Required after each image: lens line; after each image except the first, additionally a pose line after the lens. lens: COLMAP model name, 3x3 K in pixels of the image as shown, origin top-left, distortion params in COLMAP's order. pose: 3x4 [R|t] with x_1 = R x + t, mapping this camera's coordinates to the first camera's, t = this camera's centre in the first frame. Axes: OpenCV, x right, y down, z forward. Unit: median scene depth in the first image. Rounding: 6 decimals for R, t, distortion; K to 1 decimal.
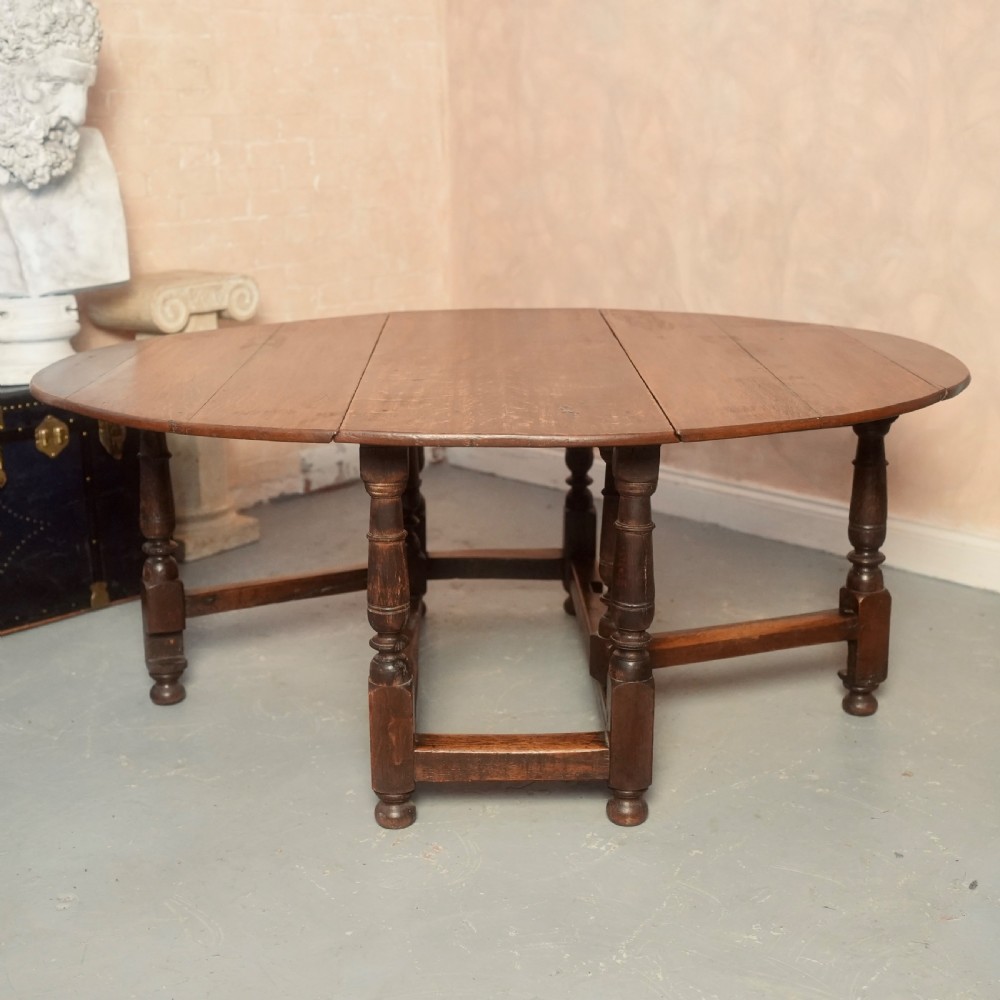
lens RADIAL K [[1476.1, 0, 500.0], [0, 1476.1, 500.0], [0, 0, 1]] dist [-0.029121, 0.165043]
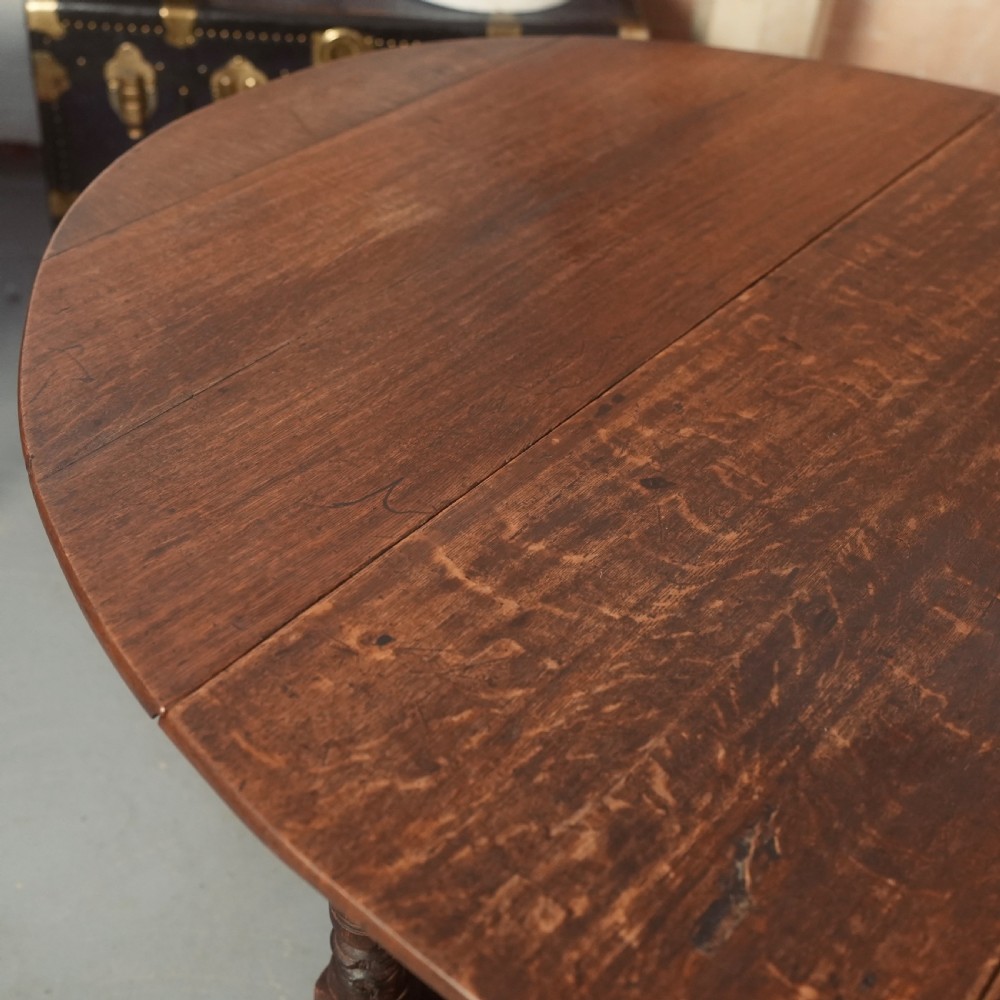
lens RADIAL K [[1476.1, 0, 500.0], [0, 1476.1, 500.0], [0, 0, 1]] dist [-0.029121, 0.165043]
pose [[0.766072, 0.480623, -0.426773, 0.076216], [-0.260414, 0.839124, 0.477551, -0.206015], [0.587638, -0.254701, 0.767990, 0.450163]]
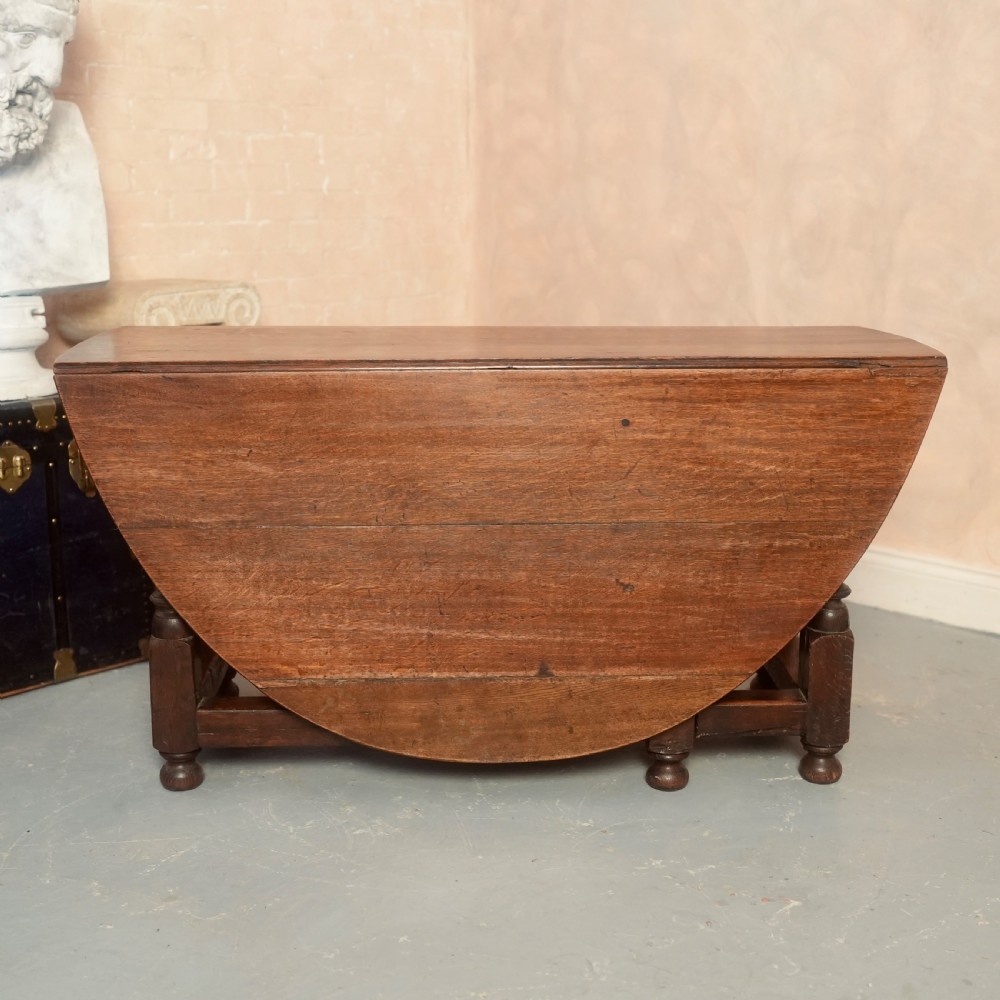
lens RADIAL K [[1466.1, 0, 477.9], [0, 1466.1, 501.3], [0, 0, 1]] dist [-0.022472, 0.132048]
pose [[0.999813, 0.012021, 0.015173, -0.057904], [-0.011341, 0.998960, -0.044163, 0.007980], [-0.015688, 0.043982, 0.998909, 0.189226]]
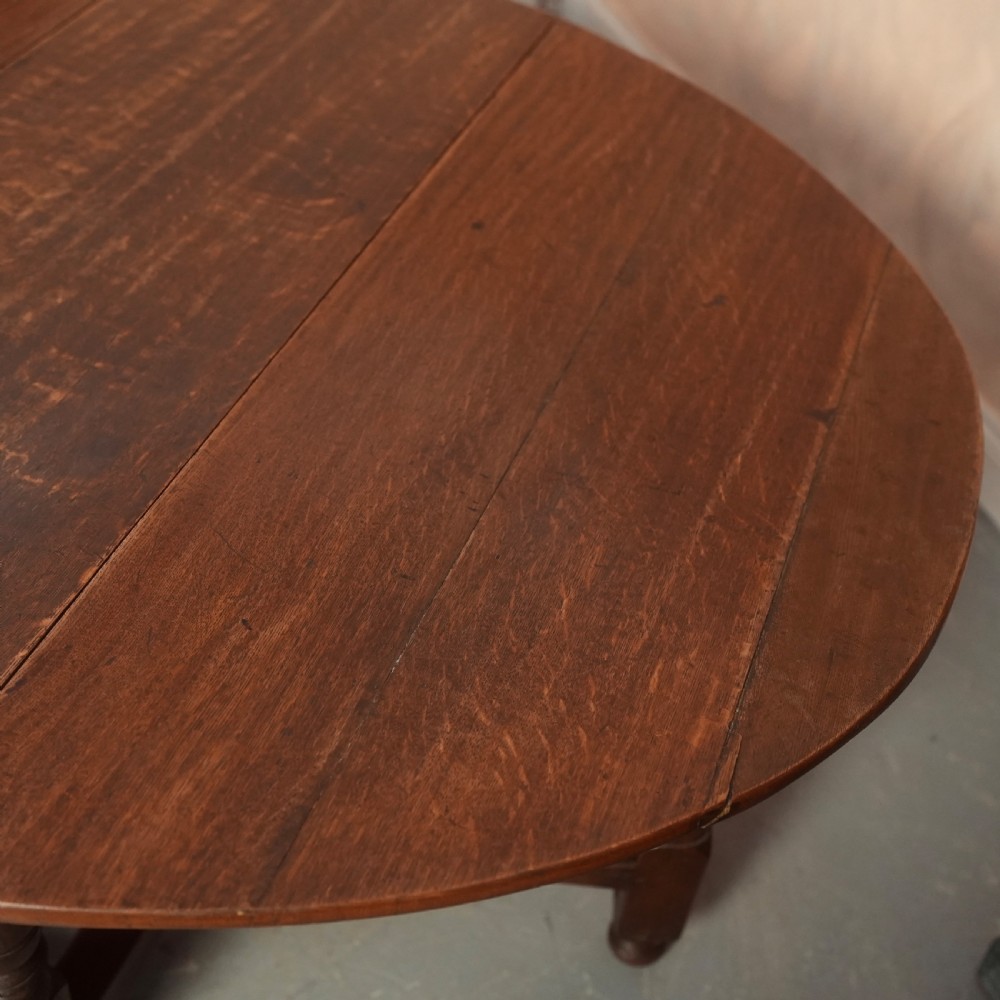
lens RADIAL K [[1476.1, 0, 500.0], [0, 1476.1, 500.0], [0, 0, 1]] dist [-0.029121, 0.165043]
pose [[0.919620, 0.338102, -0.199965, 0.208858], [-0.203691, 0.845729, 0.493206, -0.236768], [0.335870, -0.412831, 0.846618, 0.462720]]
